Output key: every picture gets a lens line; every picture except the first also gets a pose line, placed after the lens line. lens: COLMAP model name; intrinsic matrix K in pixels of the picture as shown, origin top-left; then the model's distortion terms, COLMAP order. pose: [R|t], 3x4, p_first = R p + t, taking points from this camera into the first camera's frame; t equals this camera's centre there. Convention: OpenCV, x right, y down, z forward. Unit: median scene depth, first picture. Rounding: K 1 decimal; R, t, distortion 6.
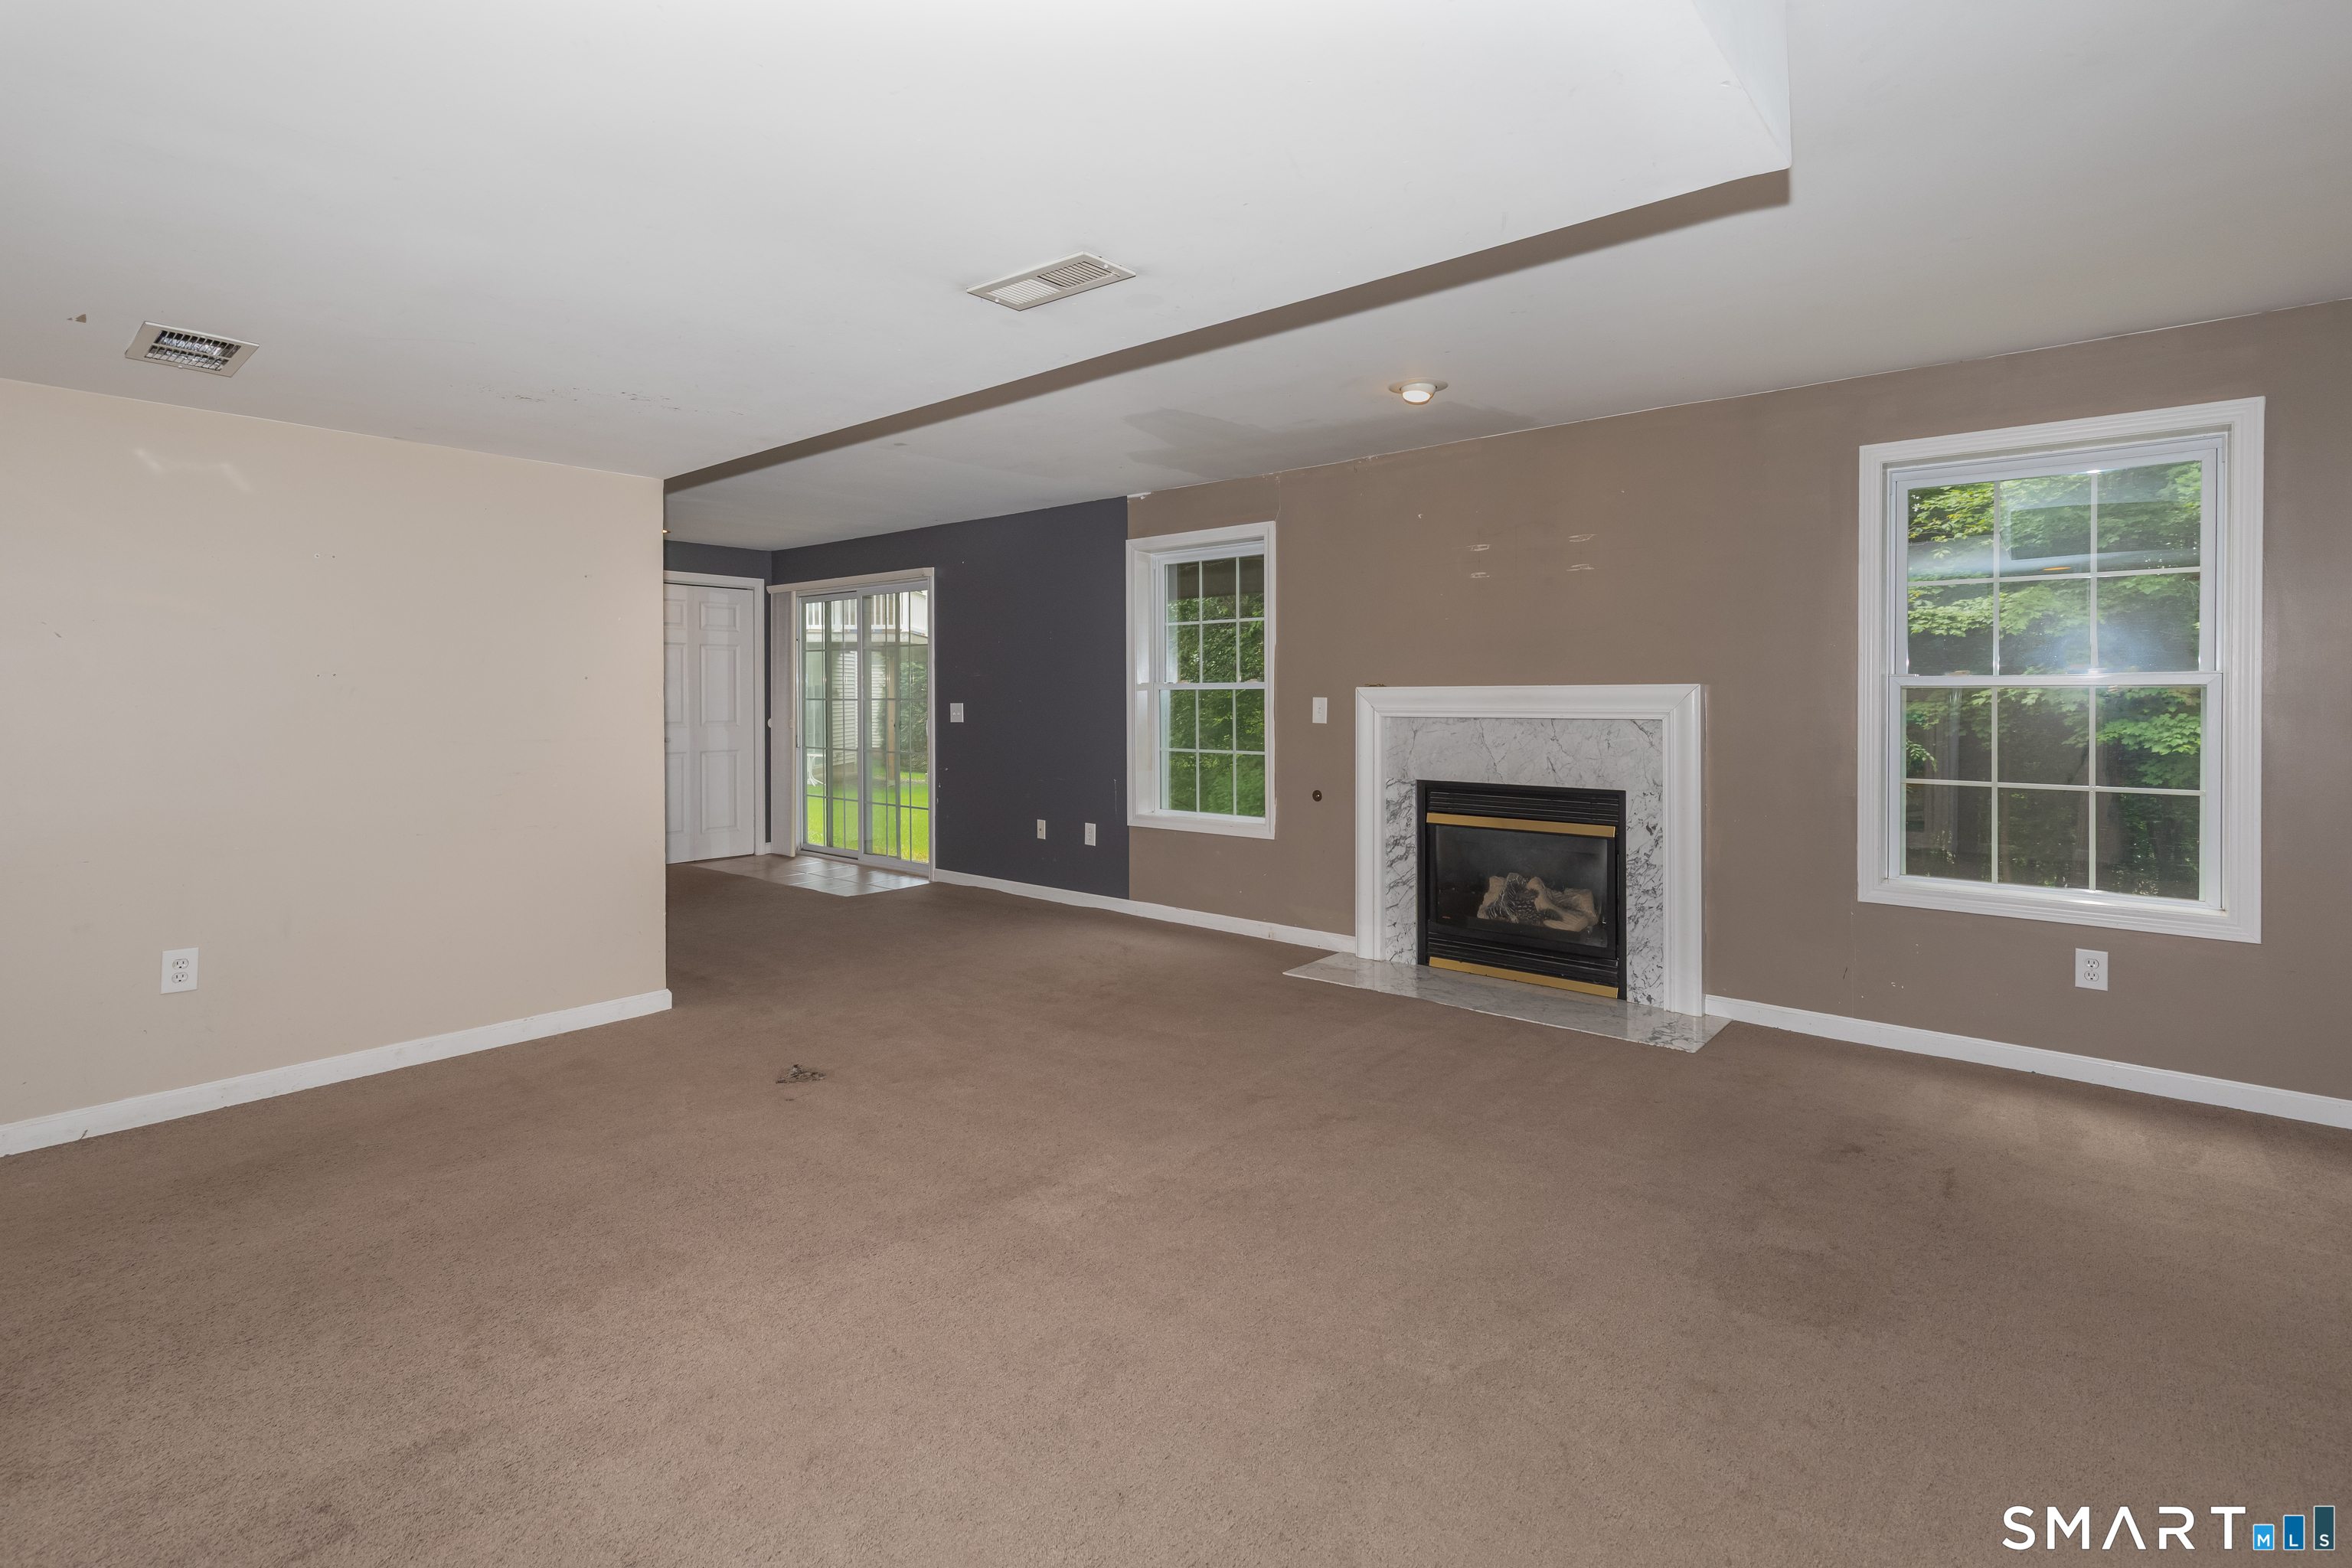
lens RADIAL K [[1104.5, 0, 1175.1], [0, 1104.5, 685.3], [0, 0, 1]] dist [0.000758, 0.000029]
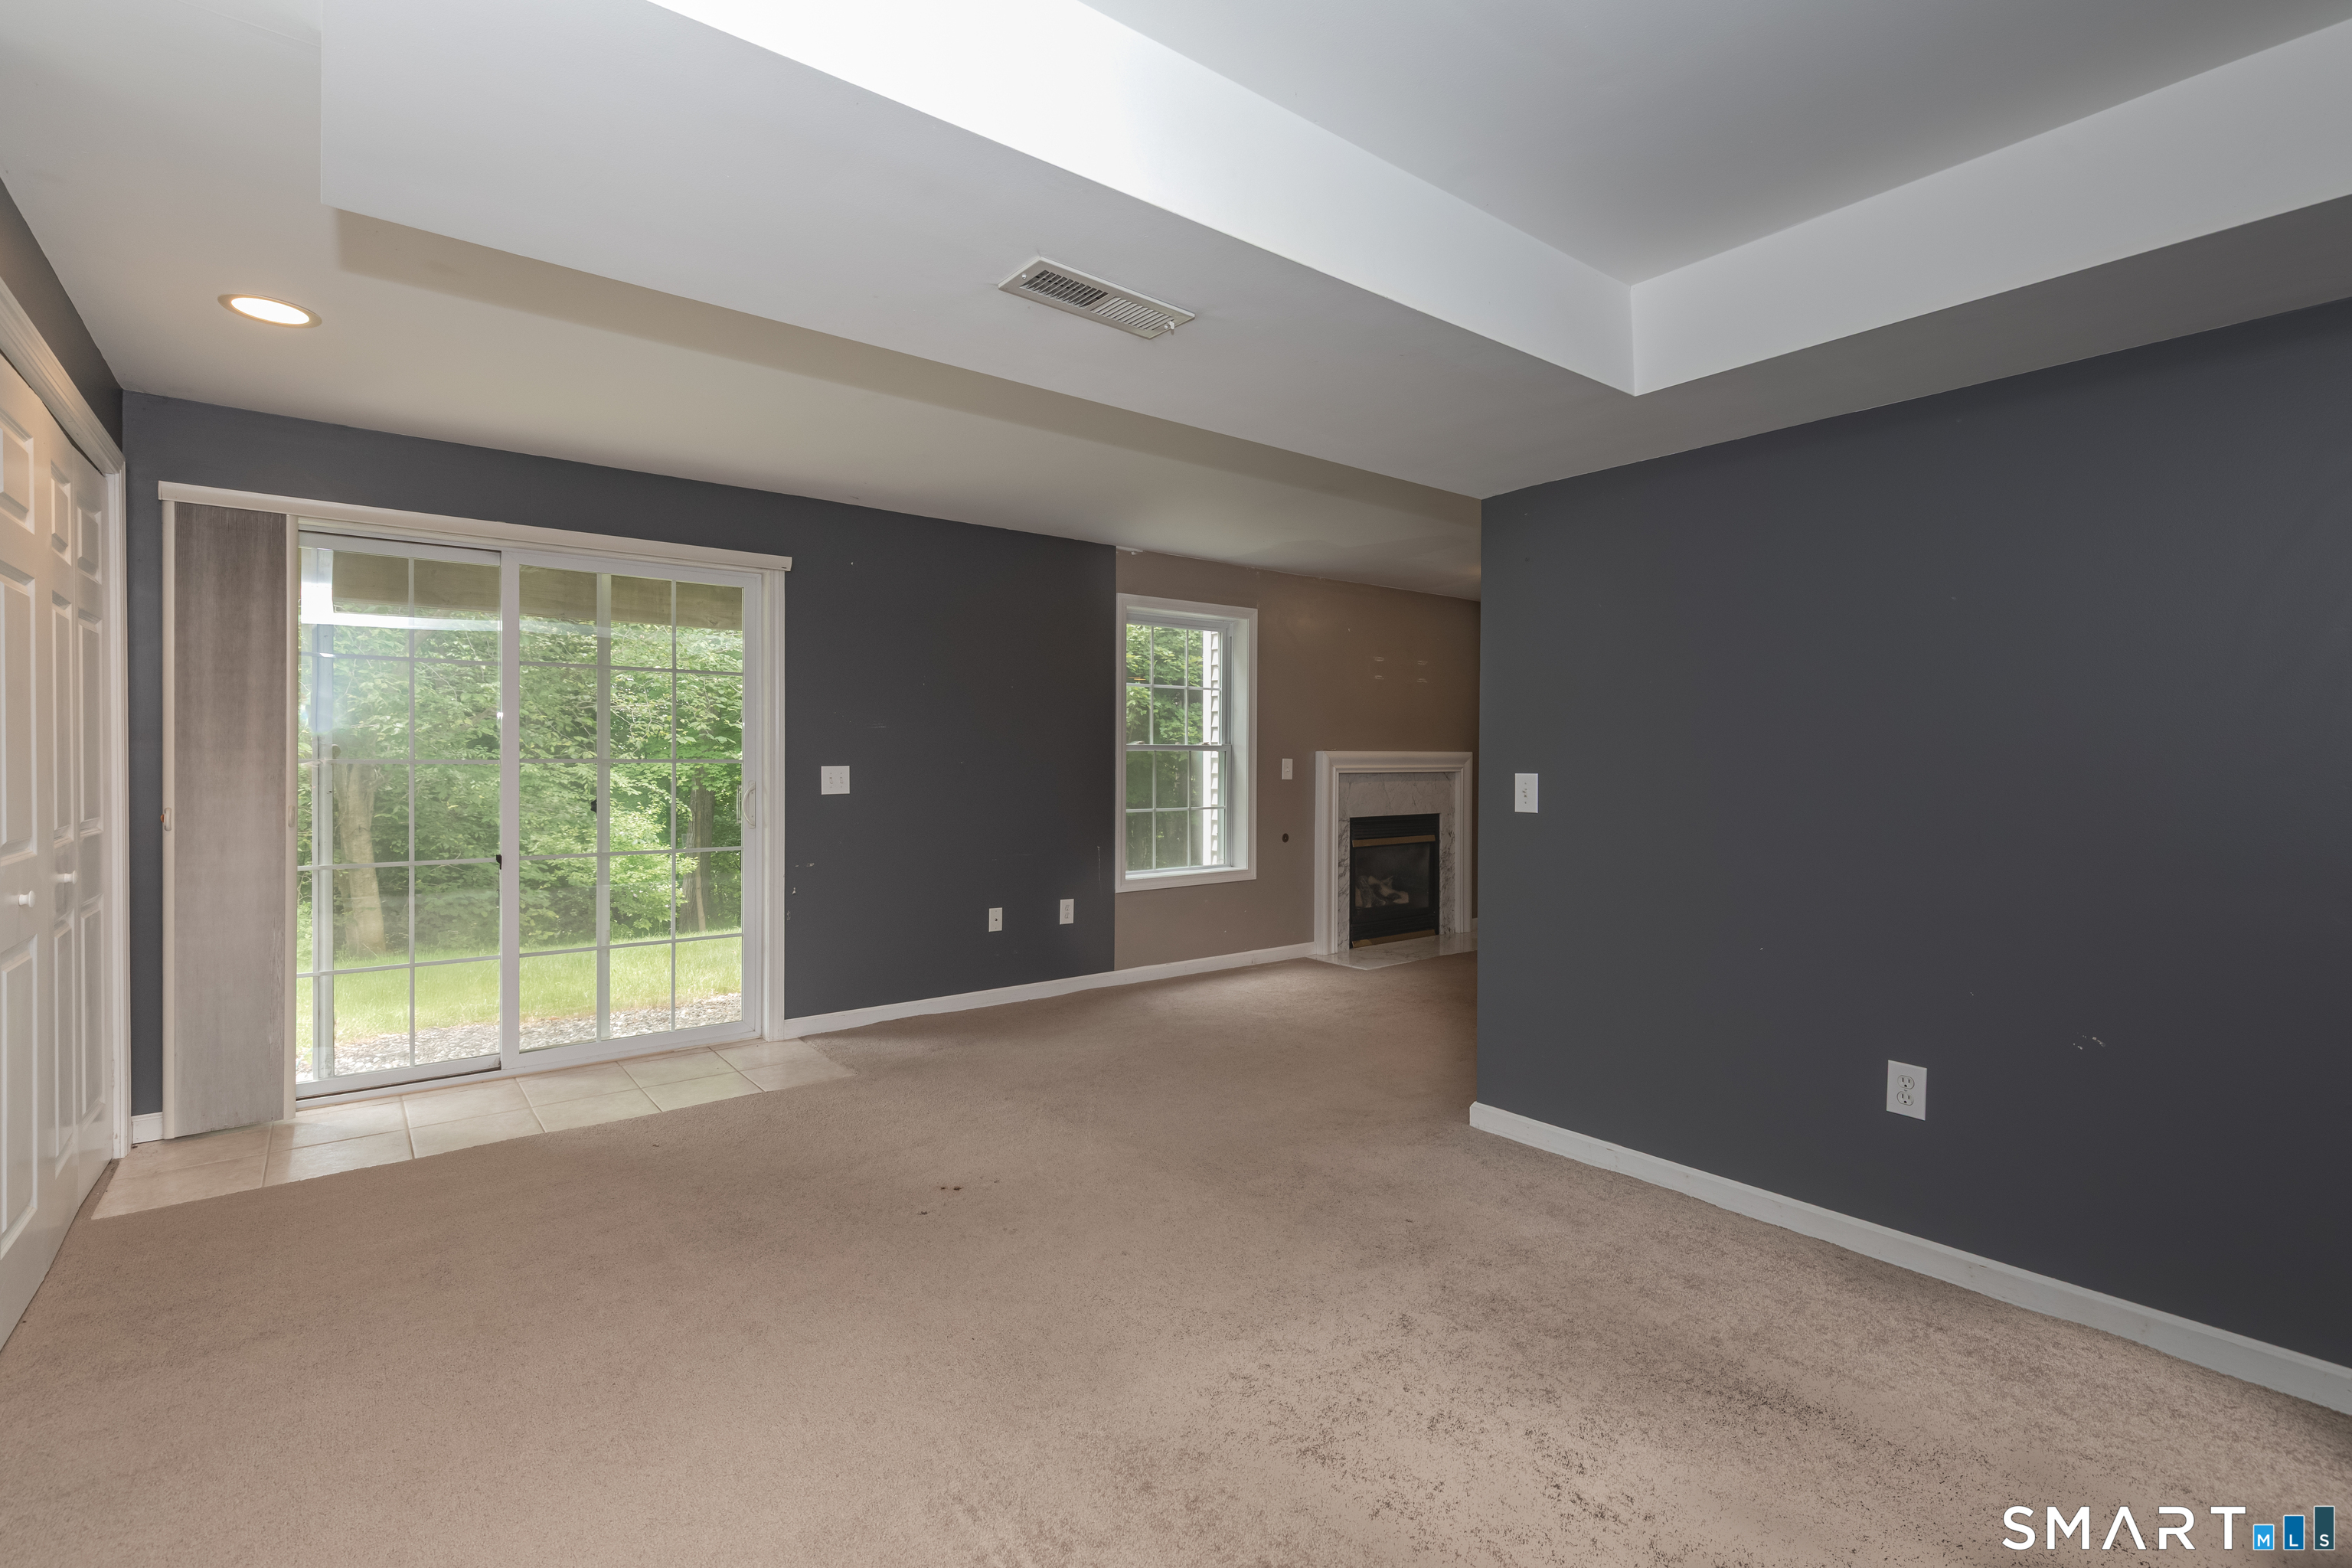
lens RADIAL K [[1065.9, 0, 1176.0], [0, 1065.9, 784.0], [0, 0, 1]] dist [-0.001950, -0.000214]
pose [[0.194668, -0.011934, 0.980797, -1.073212], [-0.003348, 0.999912, 0.012831, 0.024367], [-0.980864, -0.005782, 0.194611, 0.888733]]
